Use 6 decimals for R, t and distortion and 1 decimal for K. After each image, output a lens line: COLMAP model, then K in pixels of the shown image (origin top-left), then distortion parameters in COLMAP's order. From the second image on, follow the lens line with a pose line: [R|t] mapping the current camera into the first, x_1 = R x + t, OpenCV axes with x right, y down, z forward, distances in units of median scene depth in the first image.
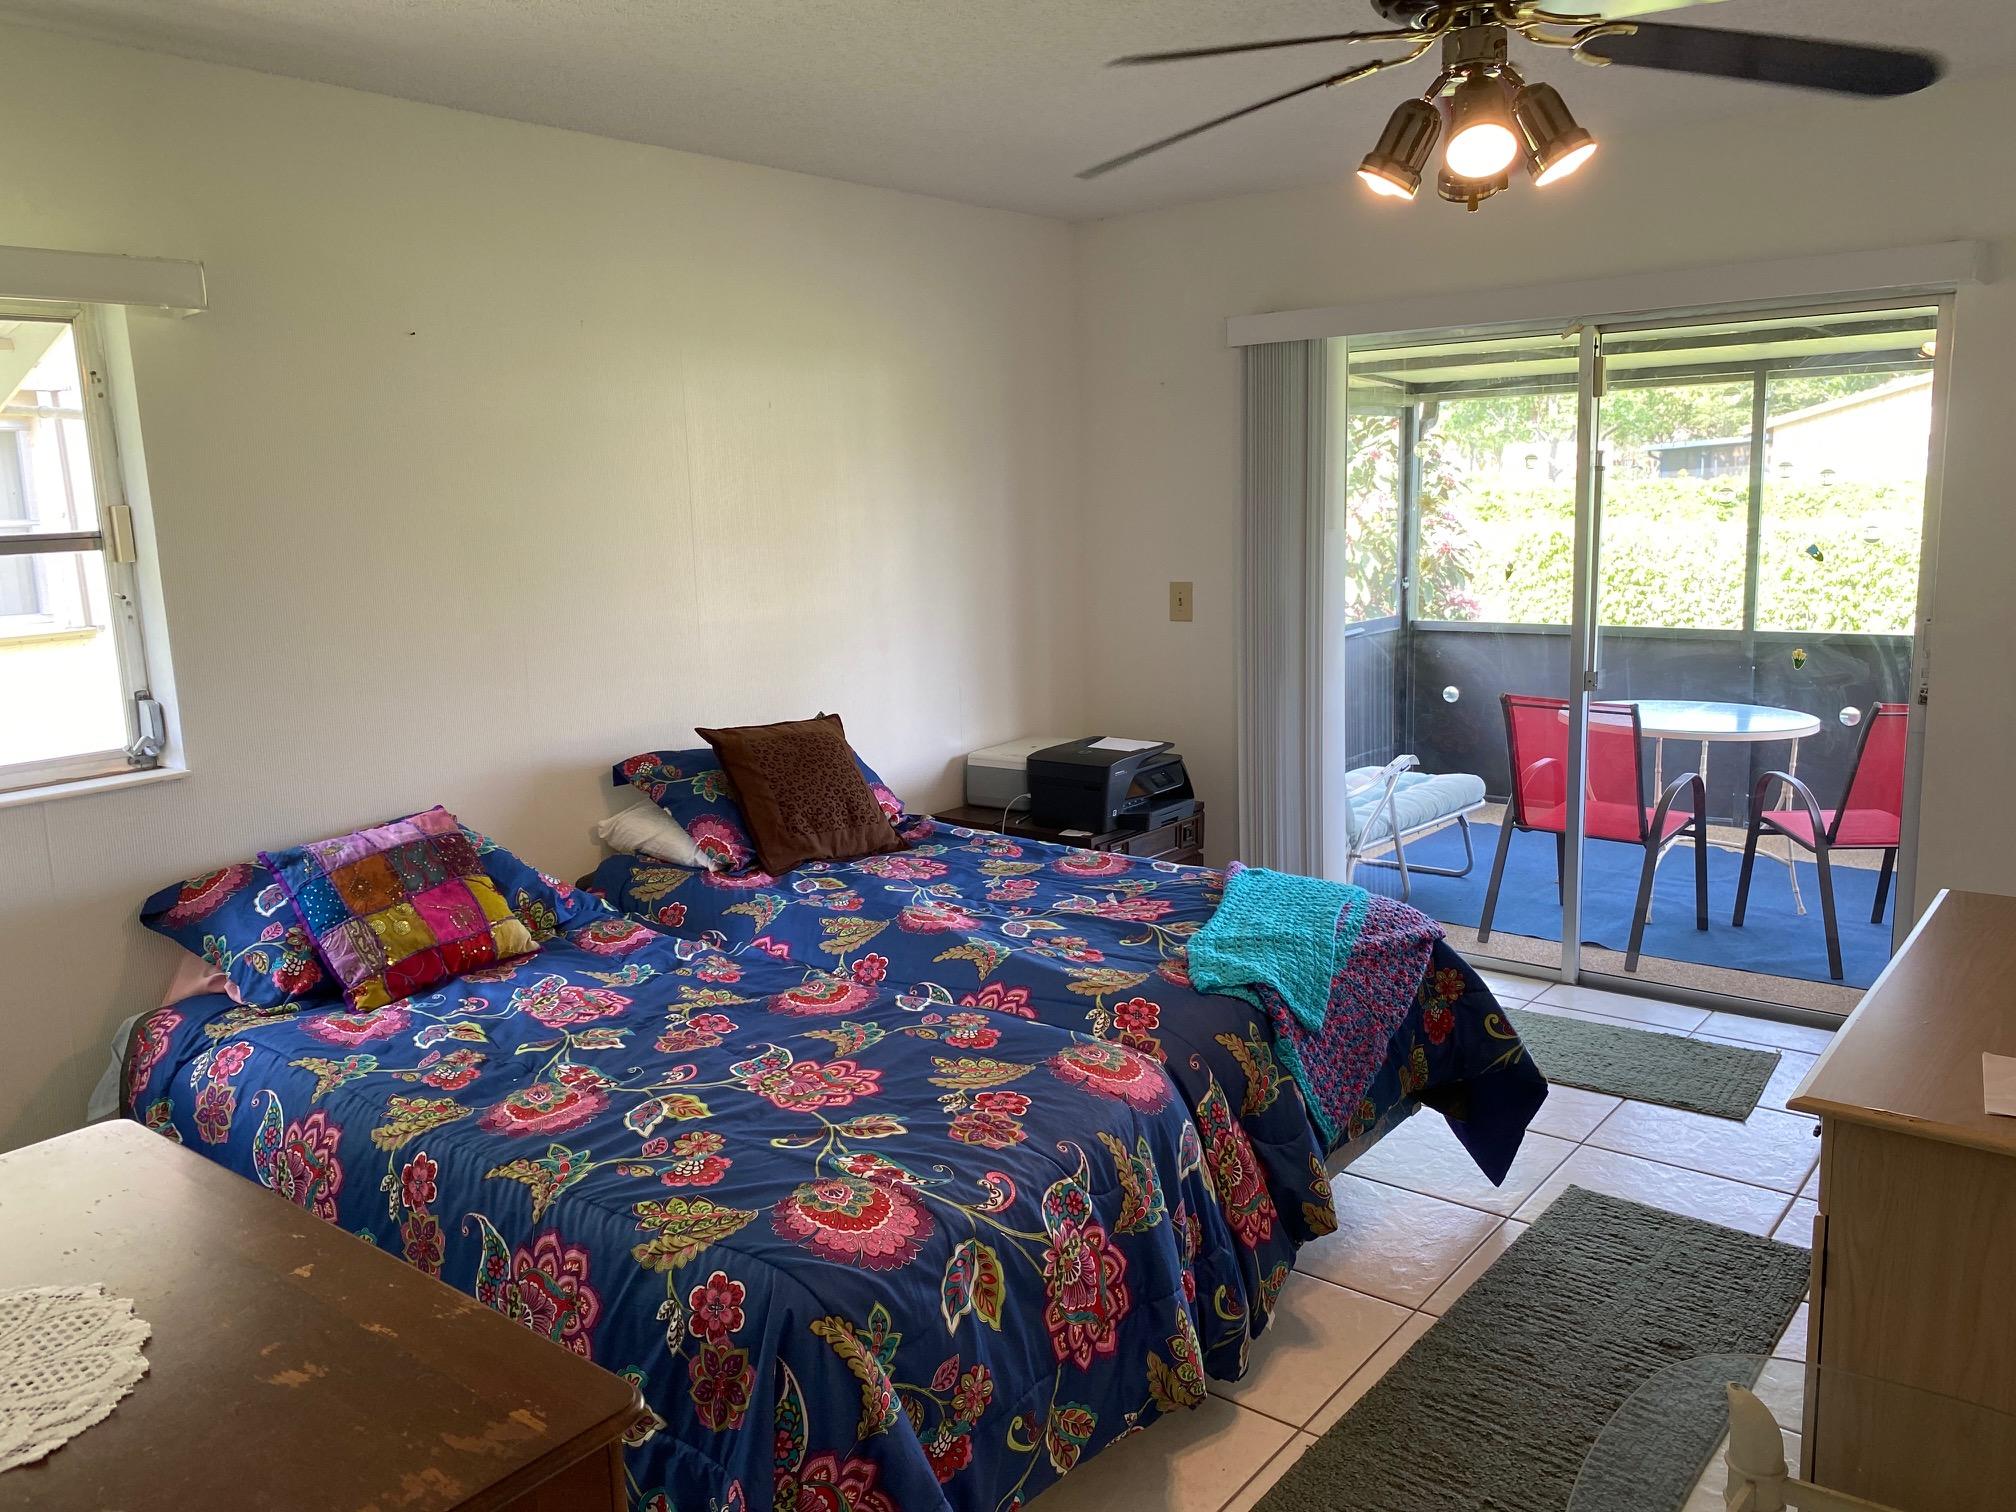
lens RADIAL K [[1541.8, 0, 1008.0], [0, 1541.8, 756.0], [0, 0, 1]] dist [0.091133, -0.151924]
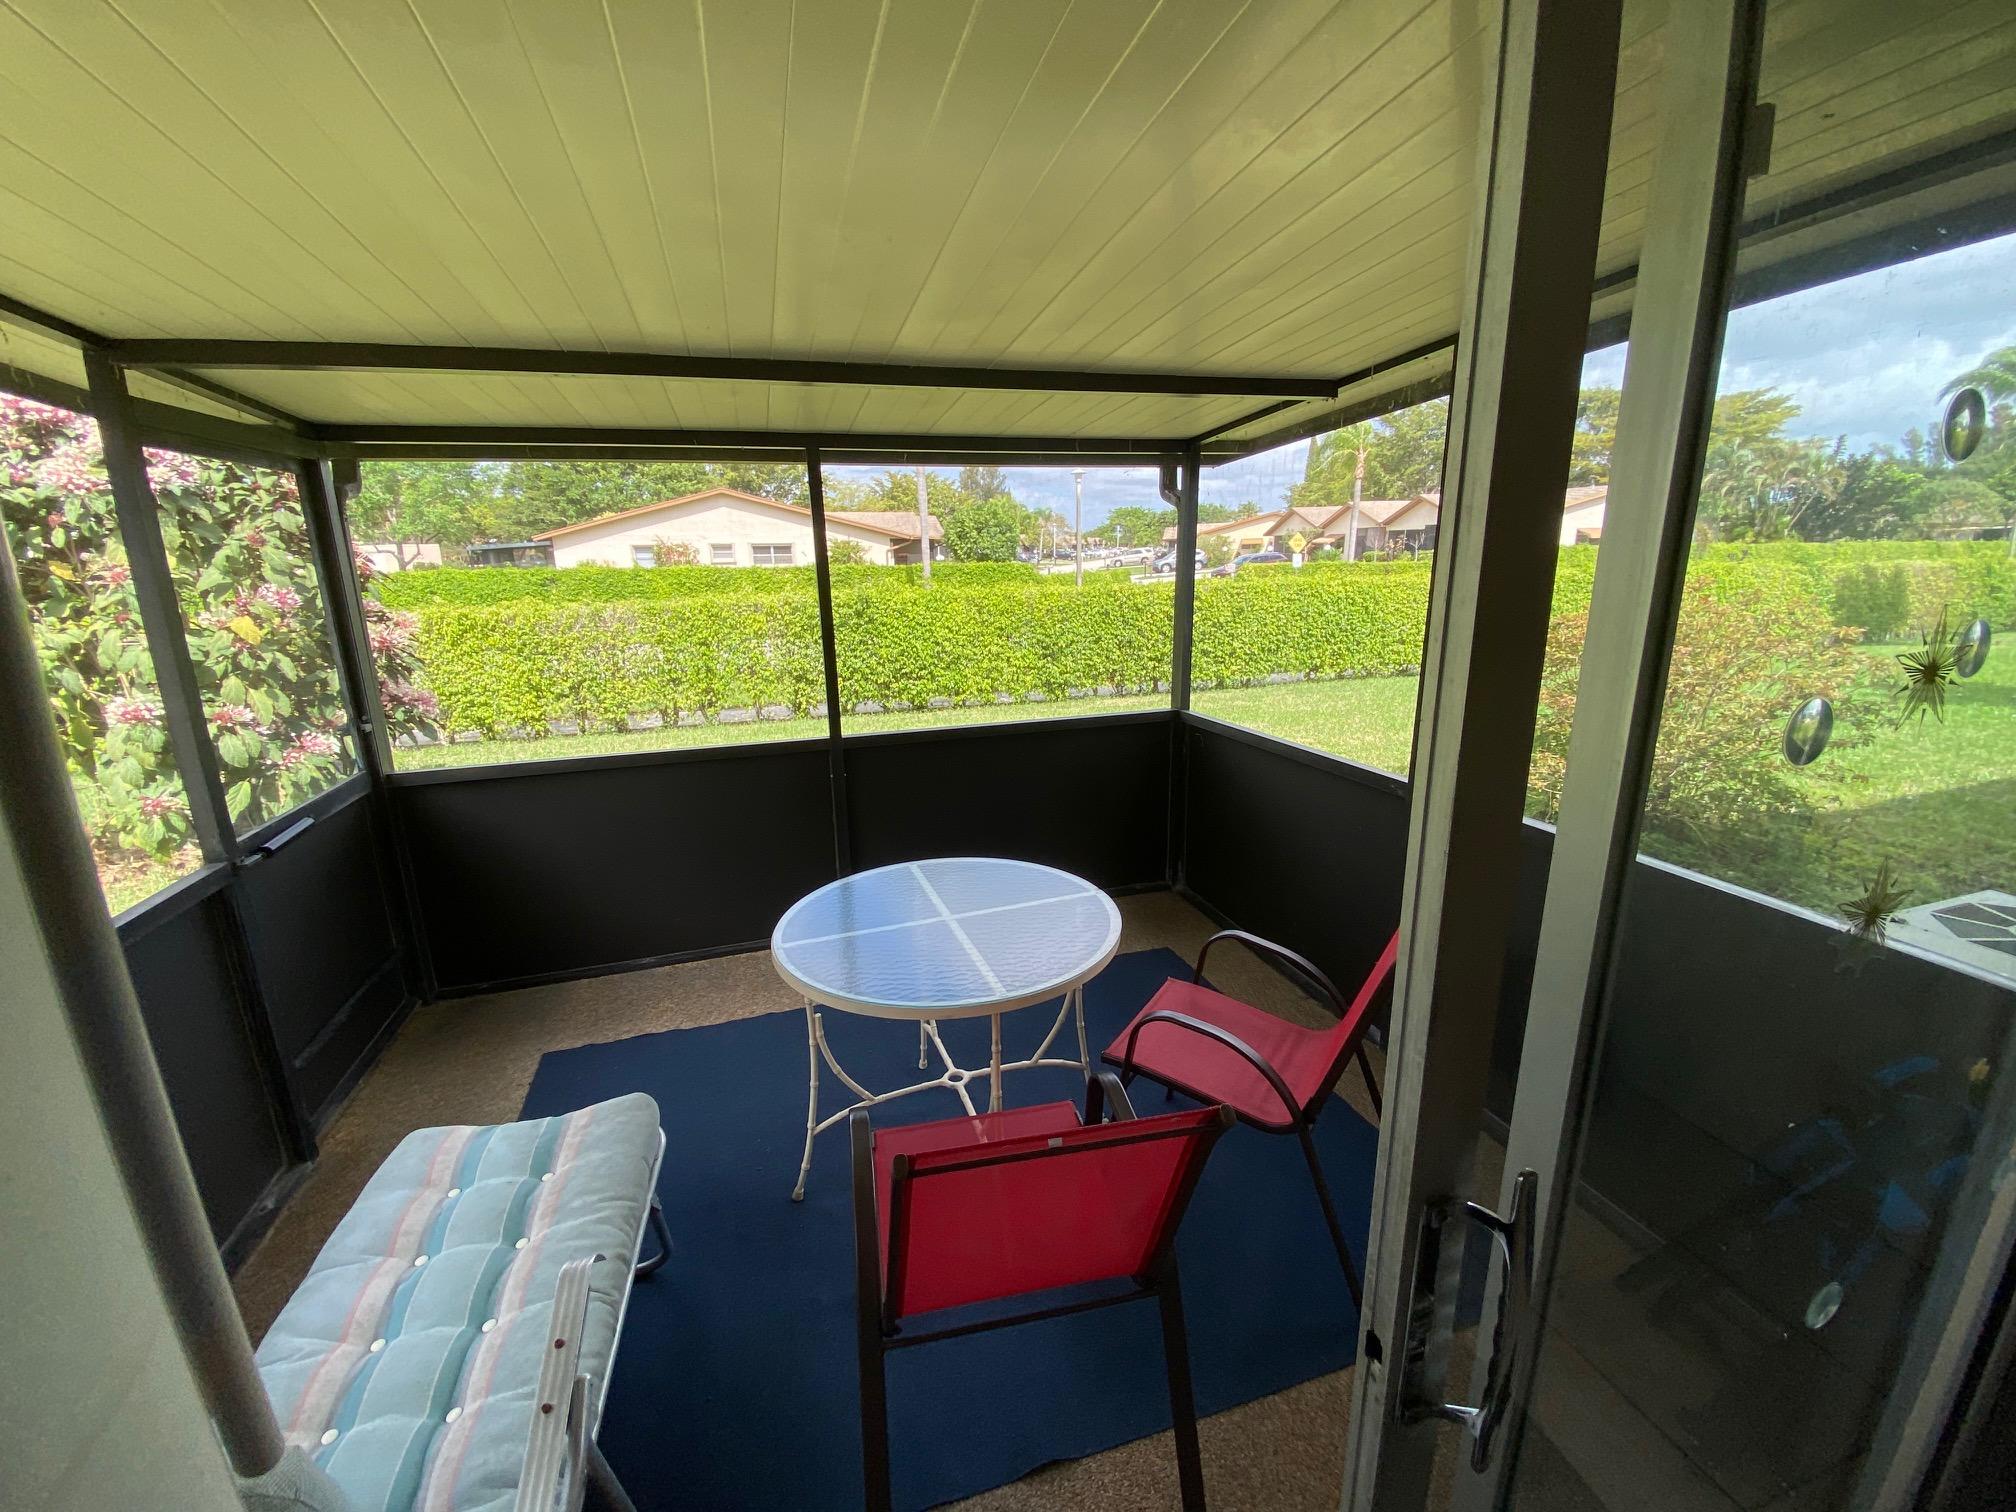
lens RADIAL K [[830.8, 0, 1008.0], [0, 830.8, 756.0], [0, 0, 1]] dist [-0.029734, -0.000021]
pose [[0.566740, -0.180067, 0.803979, 0.095477], [0.140253, 0.982667, 0.121220, -0.076341], [-0.811871, 0.044061, 0.582171, 0.425624]]
